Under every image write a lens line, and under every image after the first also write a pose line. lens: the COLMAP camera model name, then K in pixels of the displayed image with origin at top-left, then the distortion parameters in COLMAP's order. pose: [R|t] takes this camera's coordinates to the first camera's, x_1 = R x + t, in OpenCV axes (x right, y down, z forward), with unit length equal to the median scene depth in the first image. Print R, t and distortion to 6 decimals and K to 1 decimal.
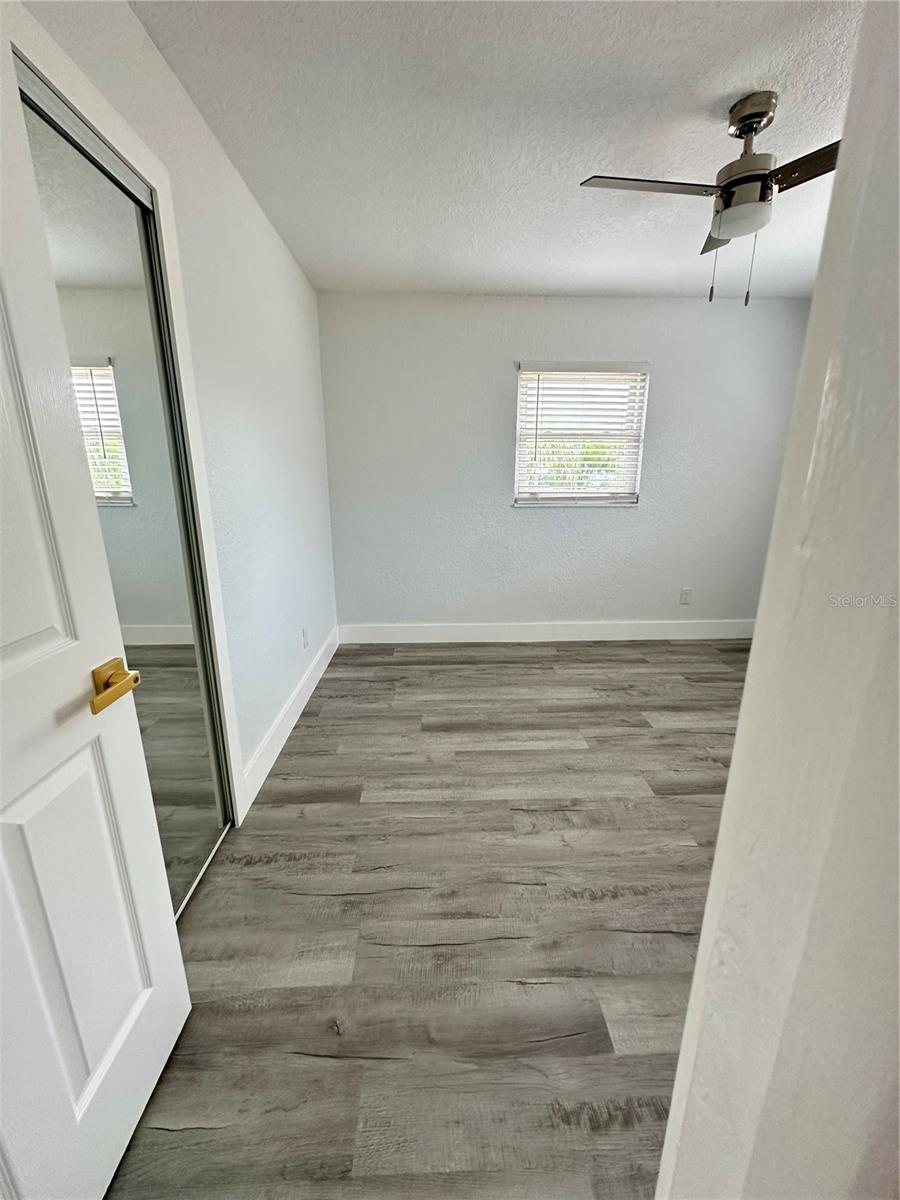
lens RADIAL K [[479.7, 0, 450.0], [0, 479.7, 600.0], [0, 0, 1]] dist [-0.002360, 0.000765]
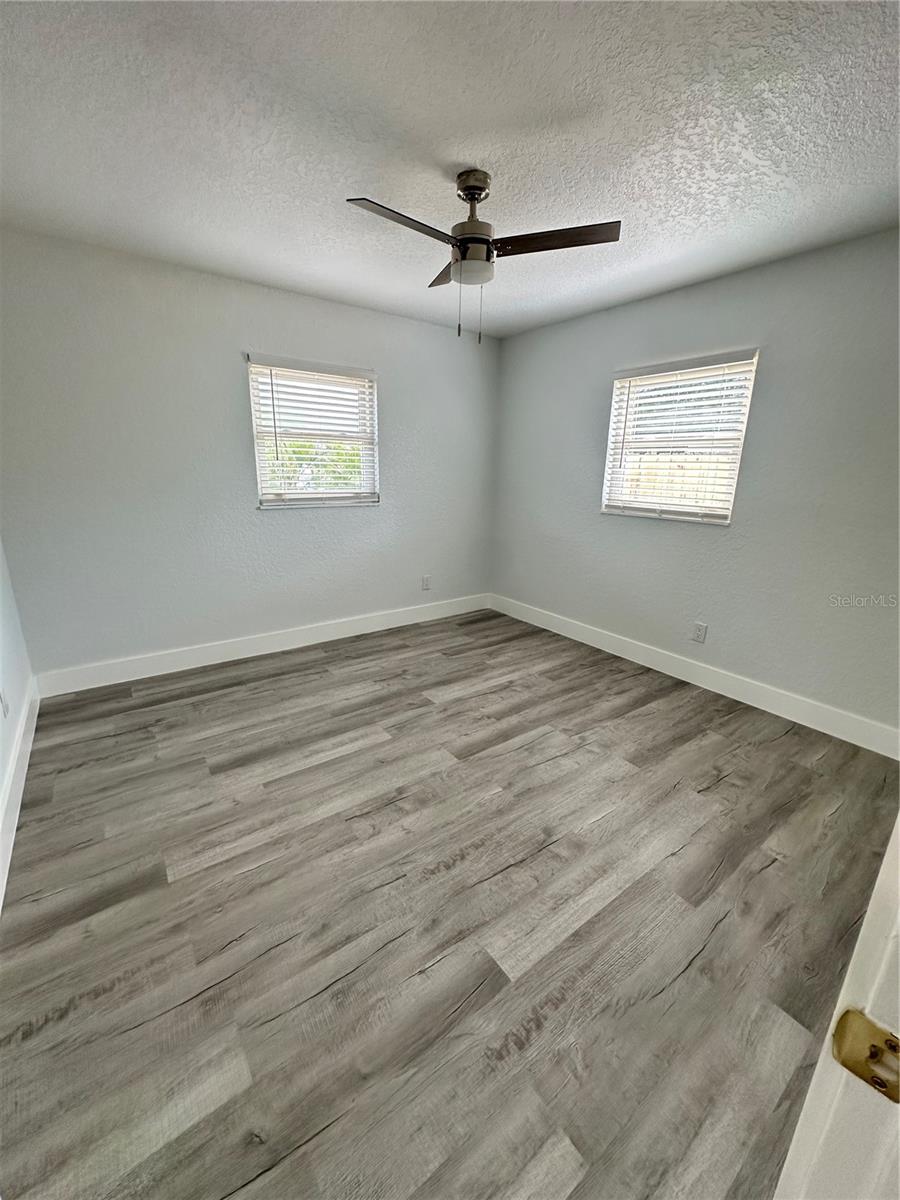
lens RADIAL K [[479.7, 0, 450.0], [0, 479.7, 600.0], [0, 0, 1]] dist [-0.002360, 0.000765]
pose [[0.826866, -0.134809, 0.546003, -0.139654], [0.126009, 0.990572, 0.053745, -0.033674], [-0.548100, 0.024361, 0.836058, 0.031150]]
